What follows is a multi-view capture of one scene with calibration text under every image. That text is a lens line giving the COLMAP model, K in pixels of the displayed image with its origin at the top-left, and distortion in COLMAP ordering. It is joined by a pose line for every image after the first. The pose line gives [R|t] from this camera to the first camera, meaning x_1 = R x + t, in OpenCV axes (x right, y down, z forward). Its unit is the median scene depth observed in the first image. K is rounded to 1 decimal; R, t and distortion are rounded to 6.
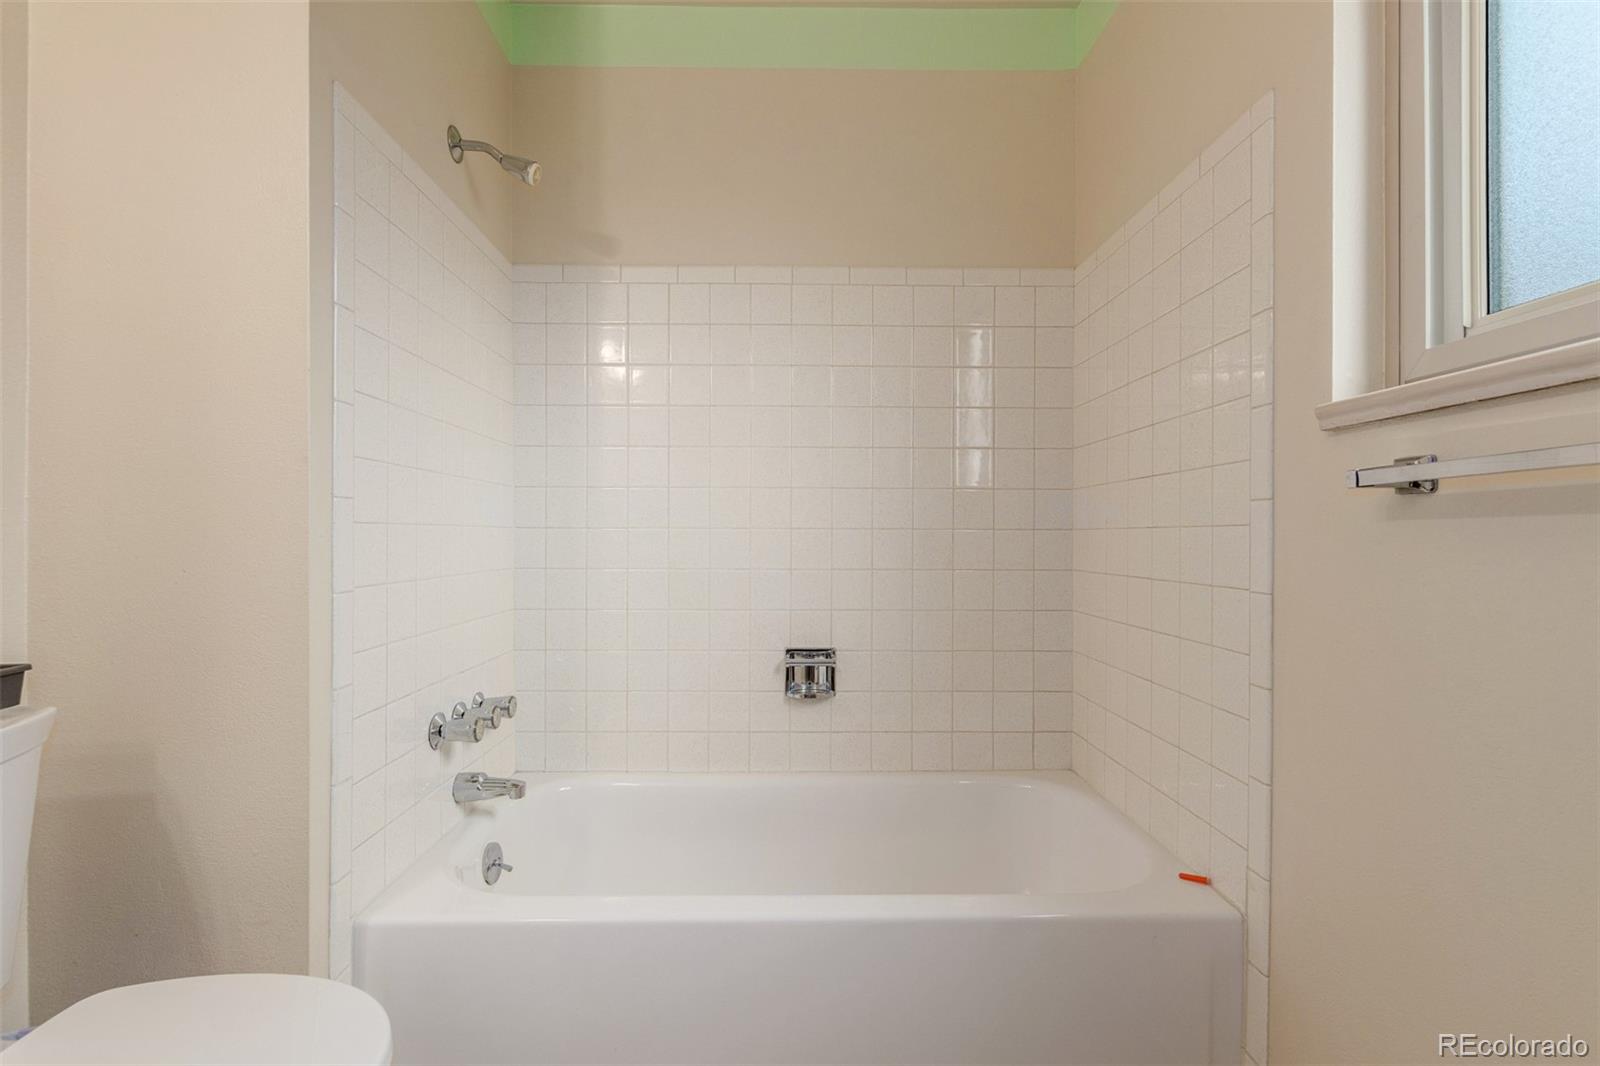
lens RADIAL K [[738.7, 0, 799.3], [0, 738.7, 534.3], [0, 0, 1]] dist [0.010614, -0.003314]
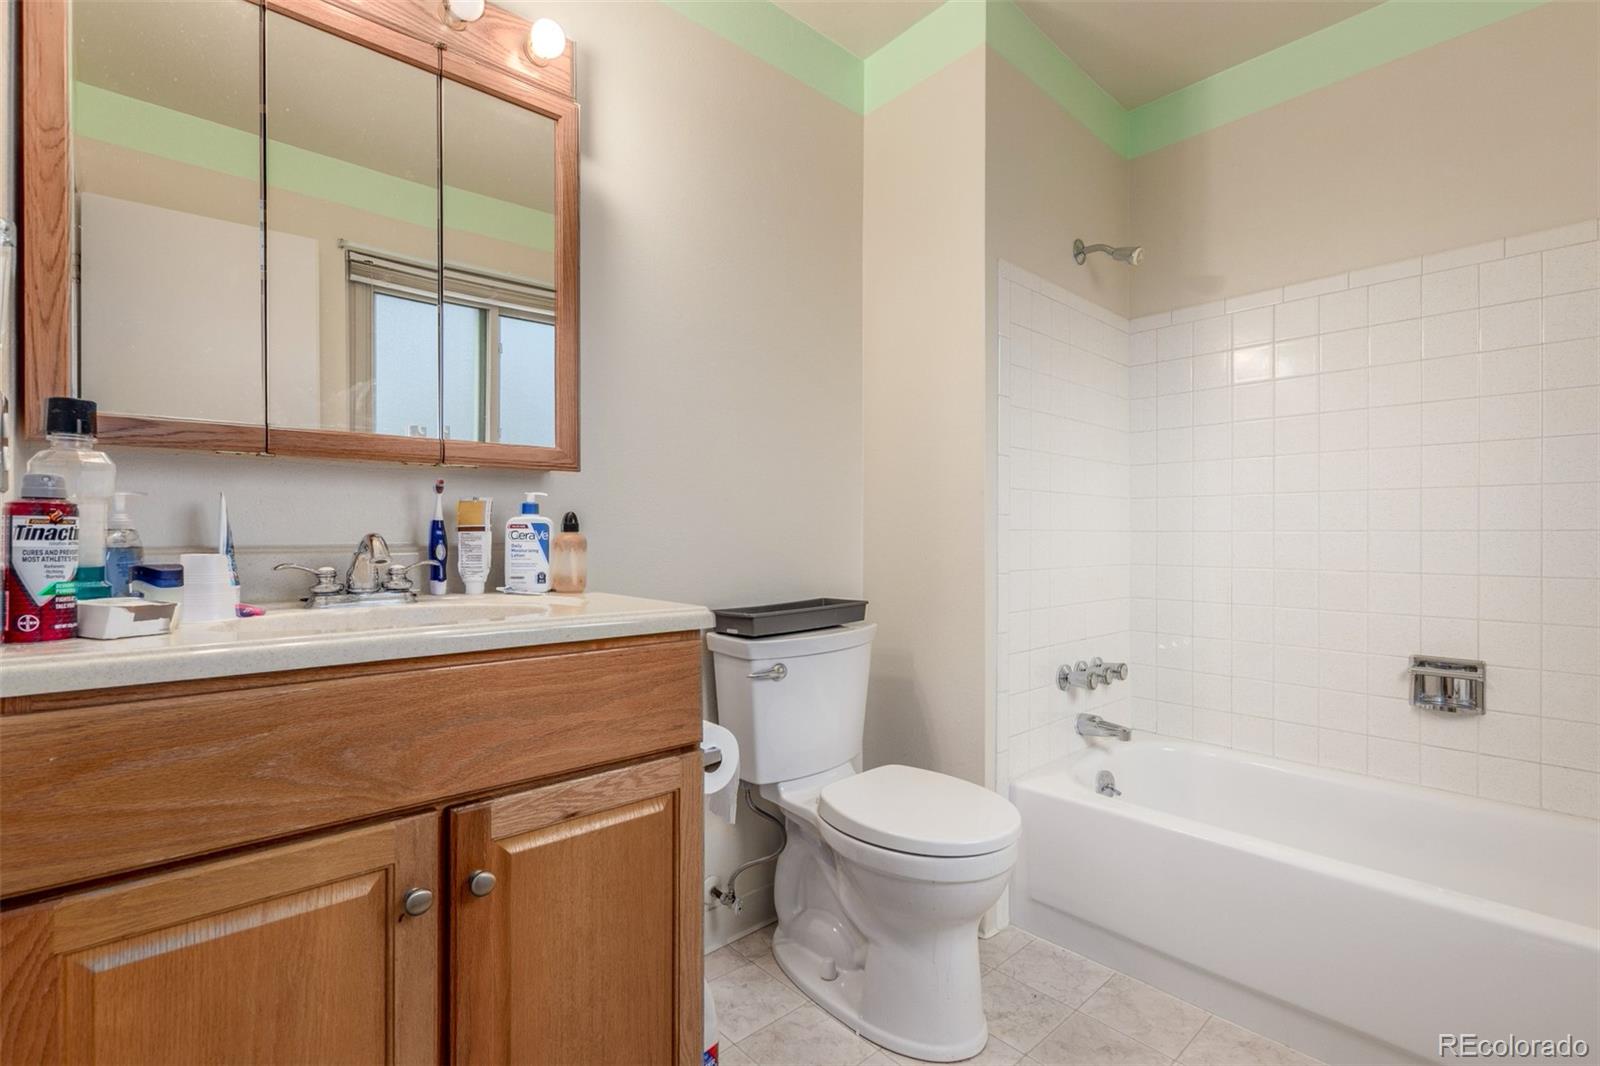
lens RADIAL K [[738.7, 0, 798.4], [0, 738.7, 539.7], [0, 0, 1]] dist [0.010614, -0.003314]
pose [[0.664043, 0.000307, -0.747695, 0.208657], [0.000356, 1.000000, 0.000726, 0.002755], [0.747695, -0.000749, 0.664042, -0.287713]]
